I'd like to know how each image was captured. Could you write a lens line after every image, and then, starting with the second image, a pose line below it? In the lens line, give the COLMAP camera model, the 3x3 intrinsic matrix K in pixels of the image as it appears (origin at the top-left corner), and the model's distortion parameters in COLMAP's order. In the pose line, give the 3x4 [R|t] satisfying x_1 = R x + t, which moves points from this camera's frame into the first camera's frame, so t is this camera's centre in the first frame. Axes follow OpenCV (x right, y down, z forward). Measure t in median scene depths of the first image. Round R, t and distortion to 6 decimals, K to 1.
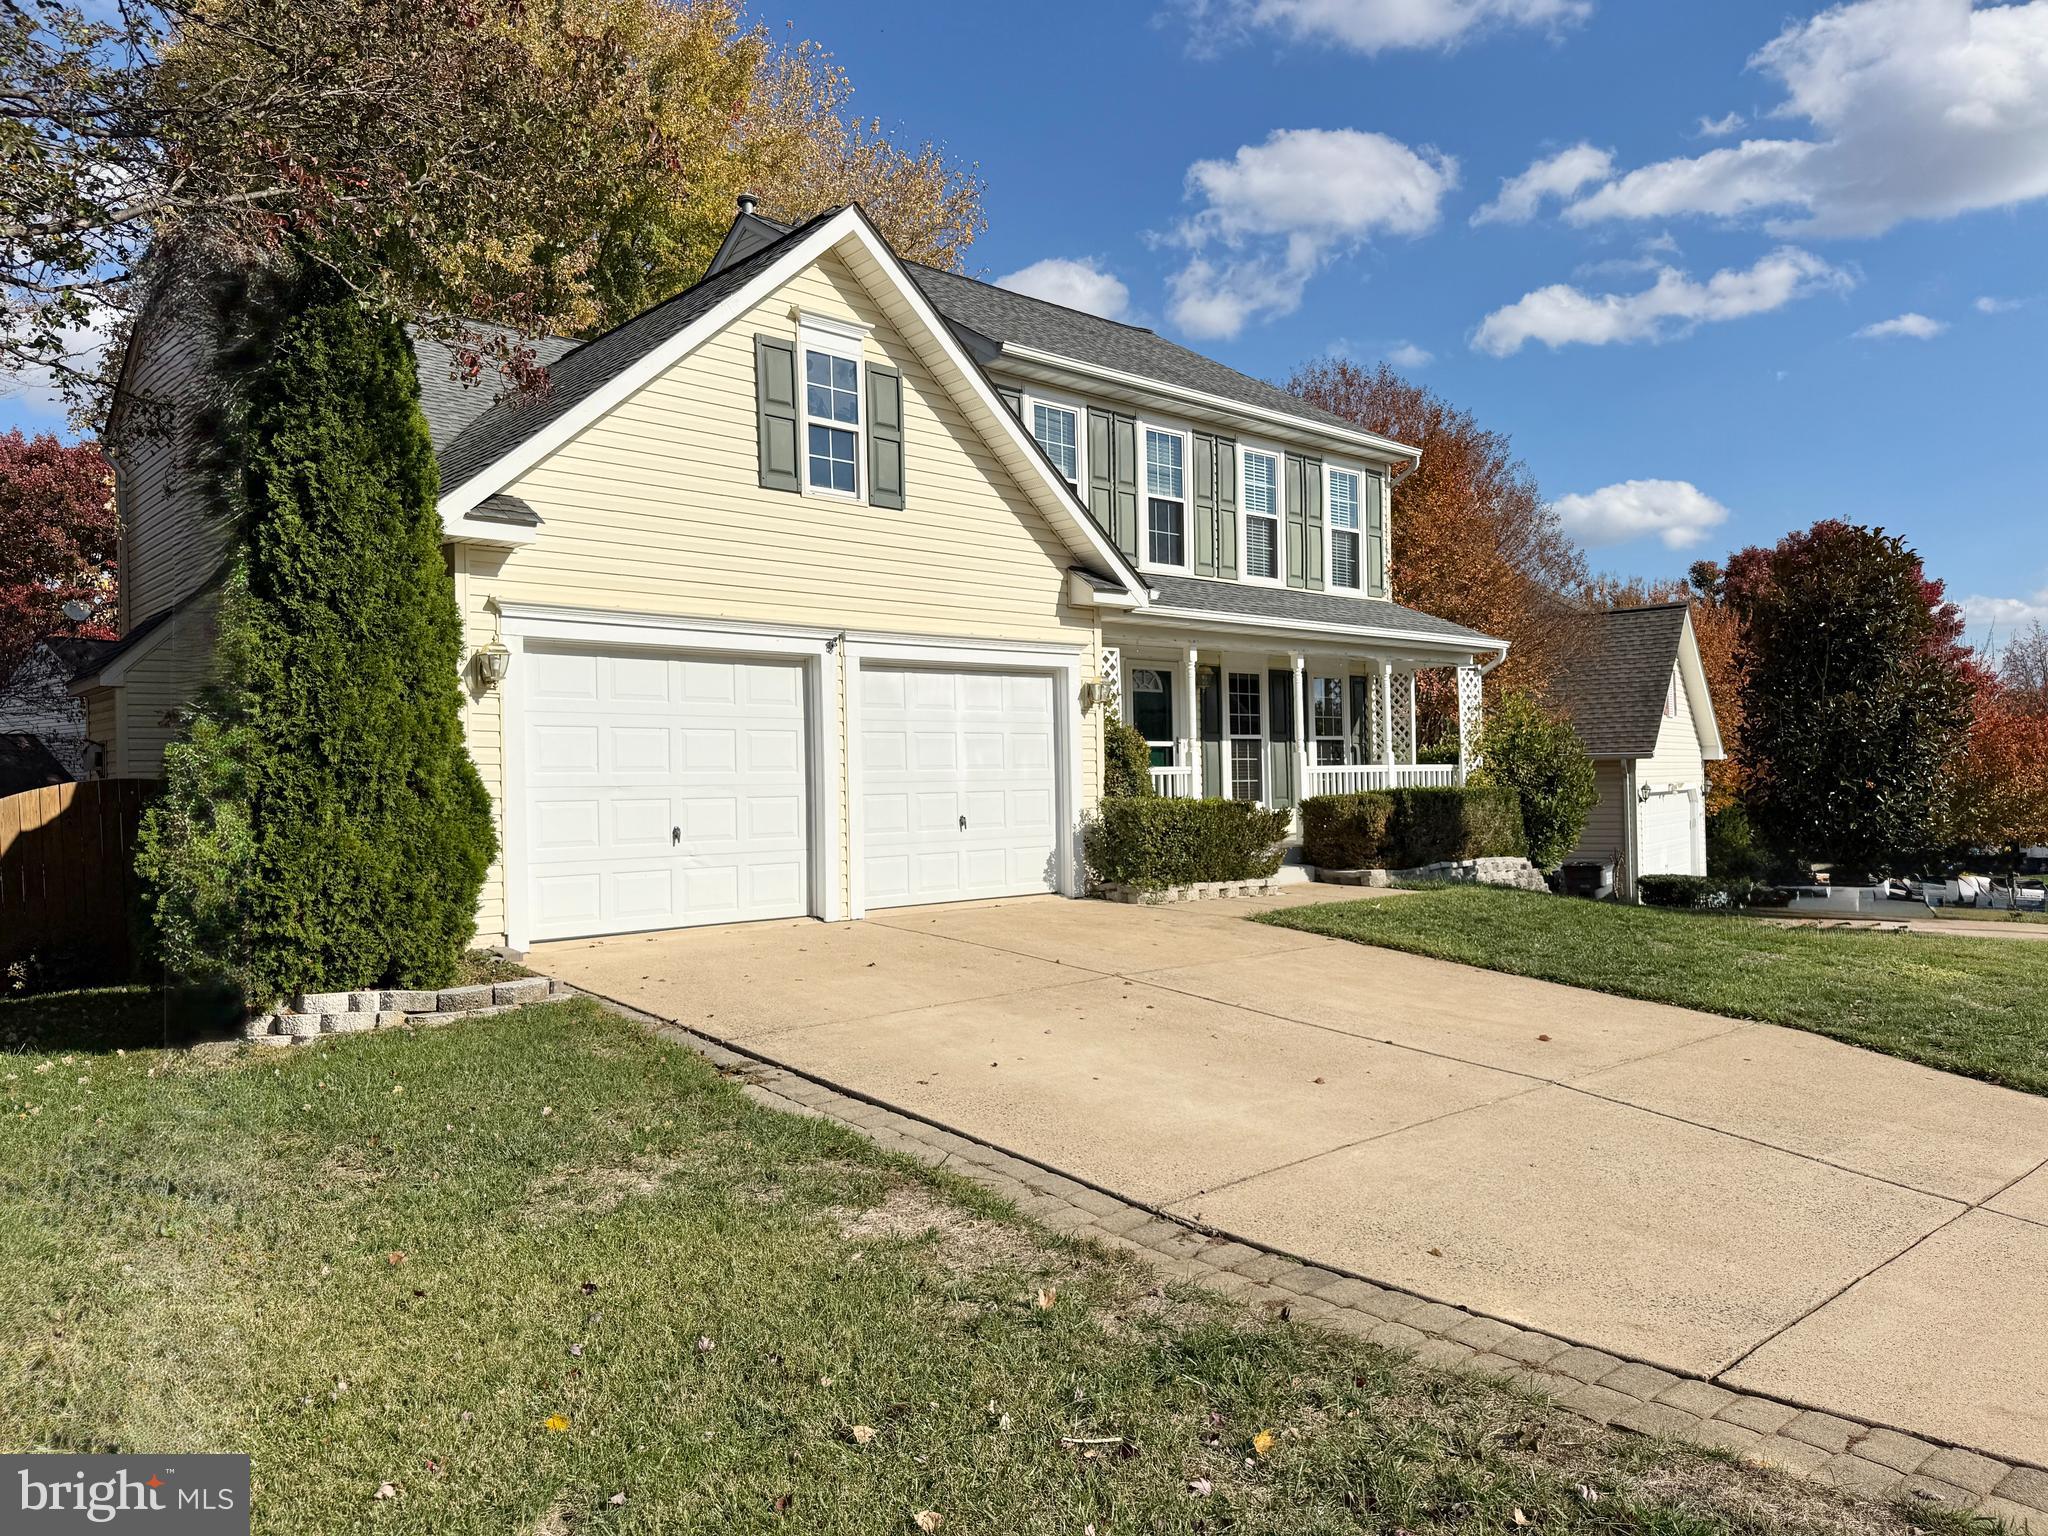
lens RADIAL K [[1434.3, 0, 1027.9], [0, 1434.3, 776.8], [0, 0, 1]] dist [0.010045, 0.000004]
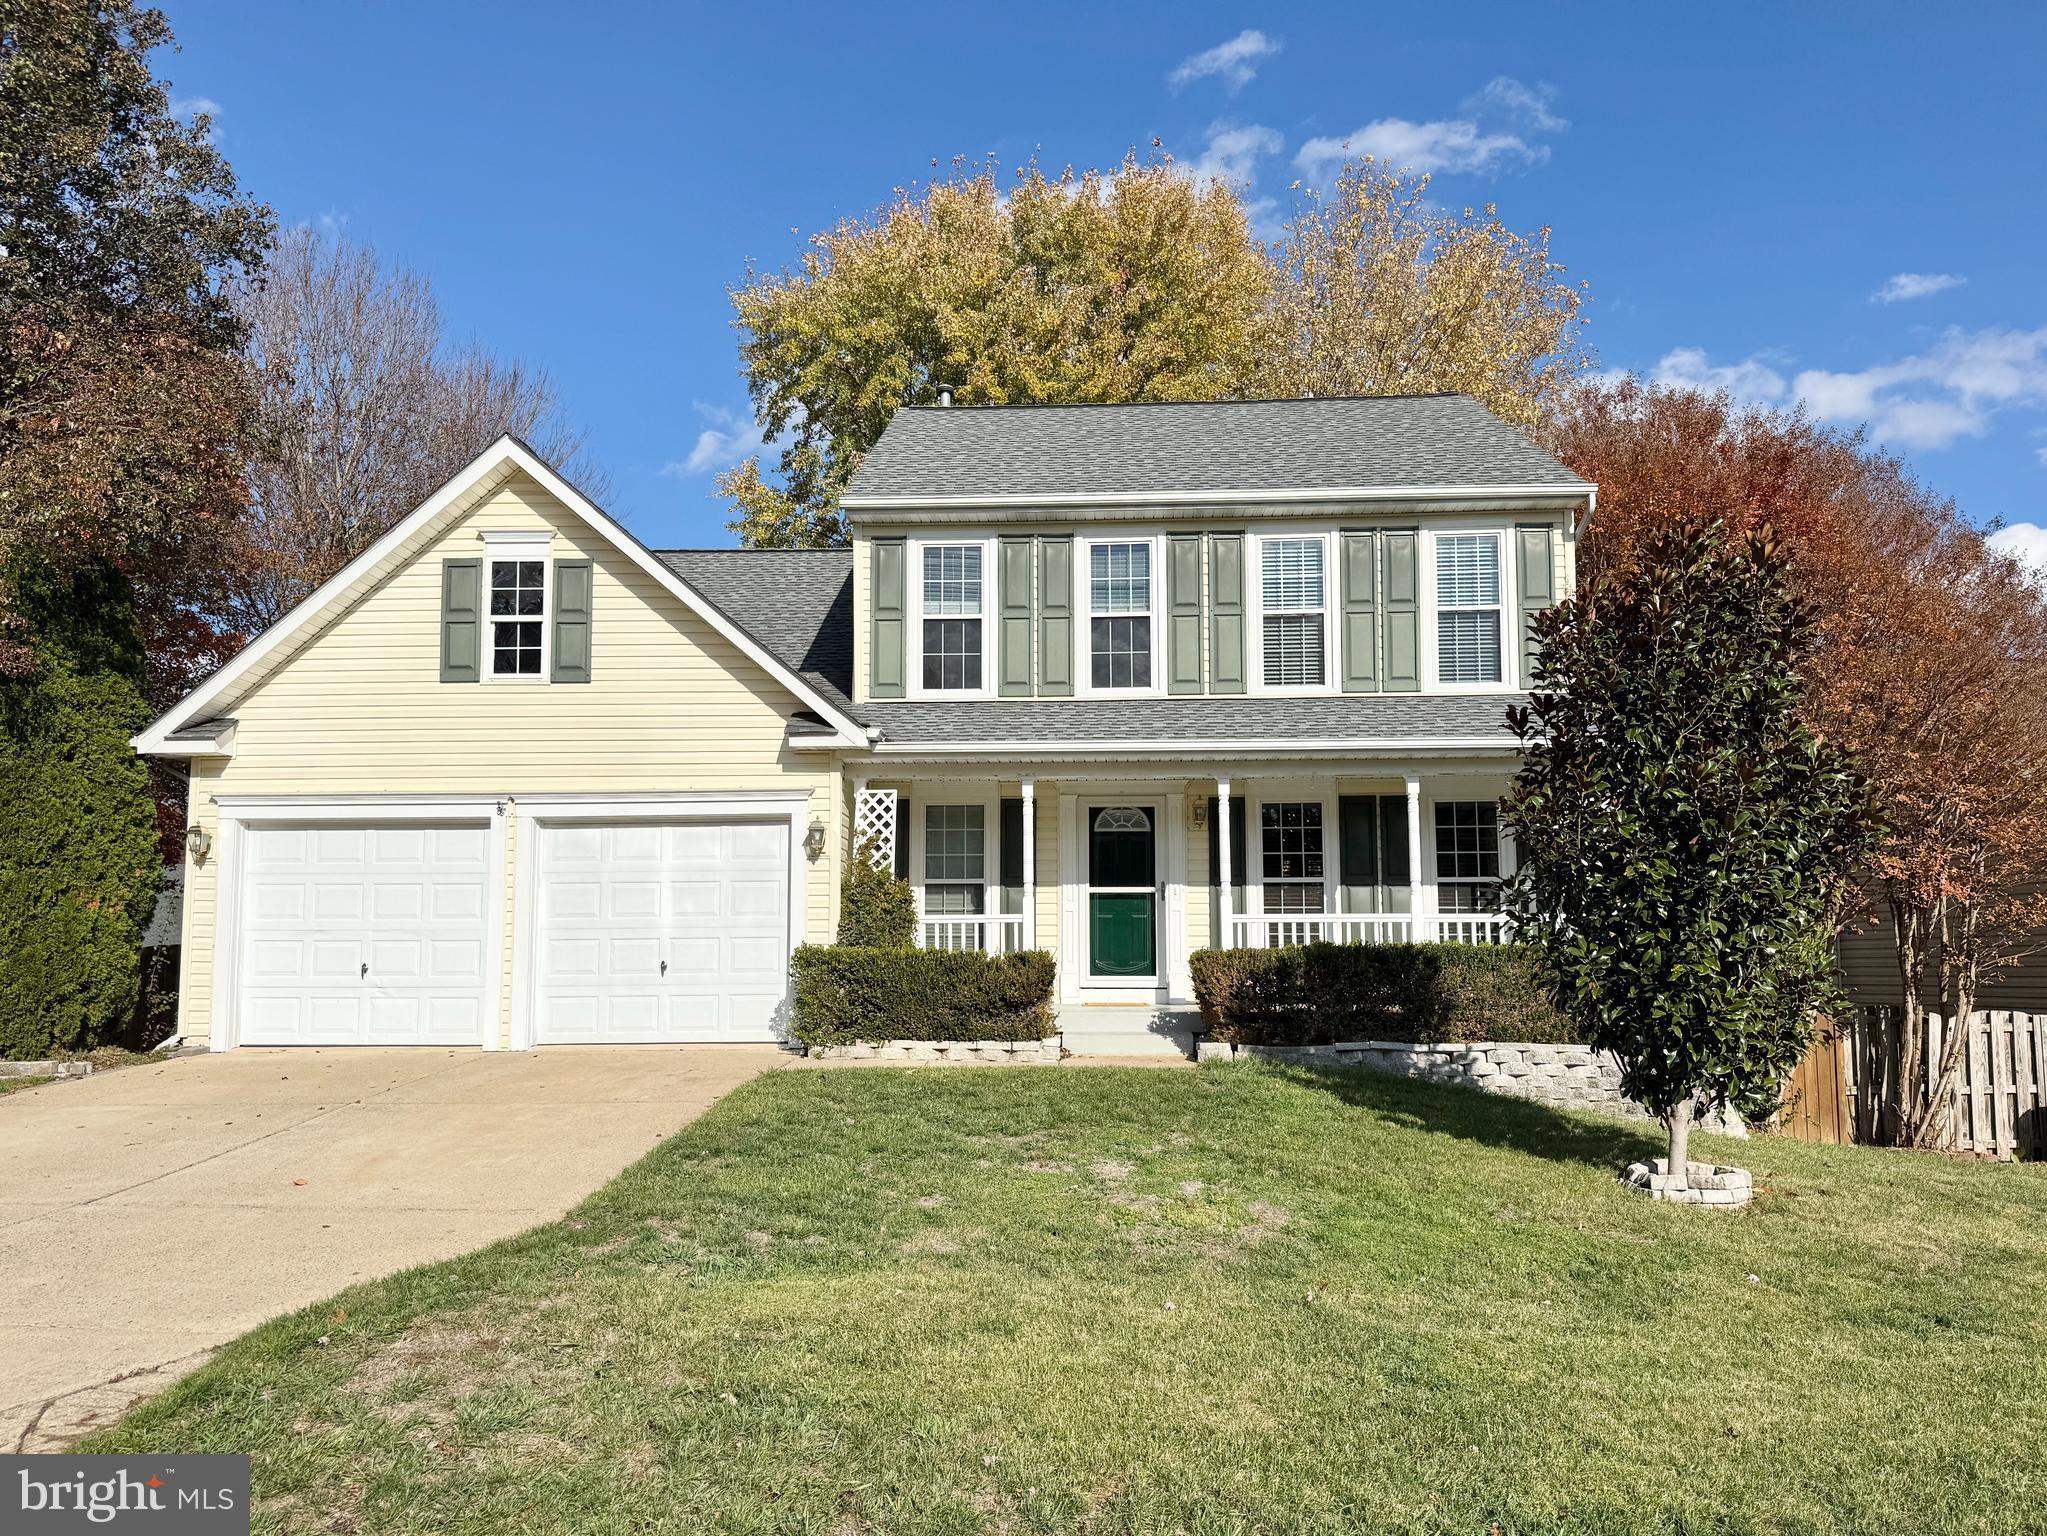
lens RADIAL K [[1433.6, 0, 1065.0], [0, 1433.6, 838.8], [0, 0, 1]] dist [0.010045, 0.000004]
pose [[0.704124, -0.050616, -0.708271, 0.906194], [-0.004047, 0.997154, -0.075283, 0.015635], [0.710066, 0.055875, 0.701915, 0.466199]]
